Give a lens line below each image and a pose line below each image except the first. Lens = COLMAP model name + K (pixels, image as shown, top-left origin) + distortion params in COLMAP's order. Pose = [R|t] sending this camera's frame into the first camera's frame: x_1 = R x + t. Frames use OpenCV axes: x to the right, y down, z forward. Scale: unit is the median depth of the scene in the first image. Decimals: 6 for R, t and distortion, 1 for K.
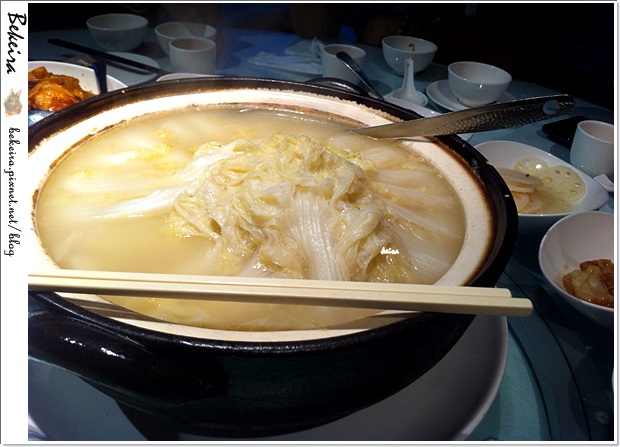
lens RADIAL K [[642.0, 0, 311.0], [0, 642.0, 222.2], [0, 0, 1]] dist [-0.010257, 0.000000]
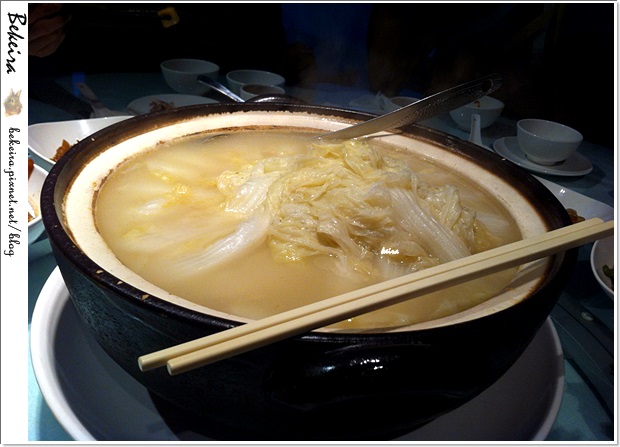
lens RADIAL K [[642.0, 0, 311.6], [0, 642.0, 224.5], [0, 0, 1]] dist [-0.010257, 0.000000]
pose [[0.829654, -0.237852, 0.505075, -0.535626], [0.253482, 0.966562, 0.038799, -0.050711], [-0.497415, 0.095838, 0.862203, 0.108026]]
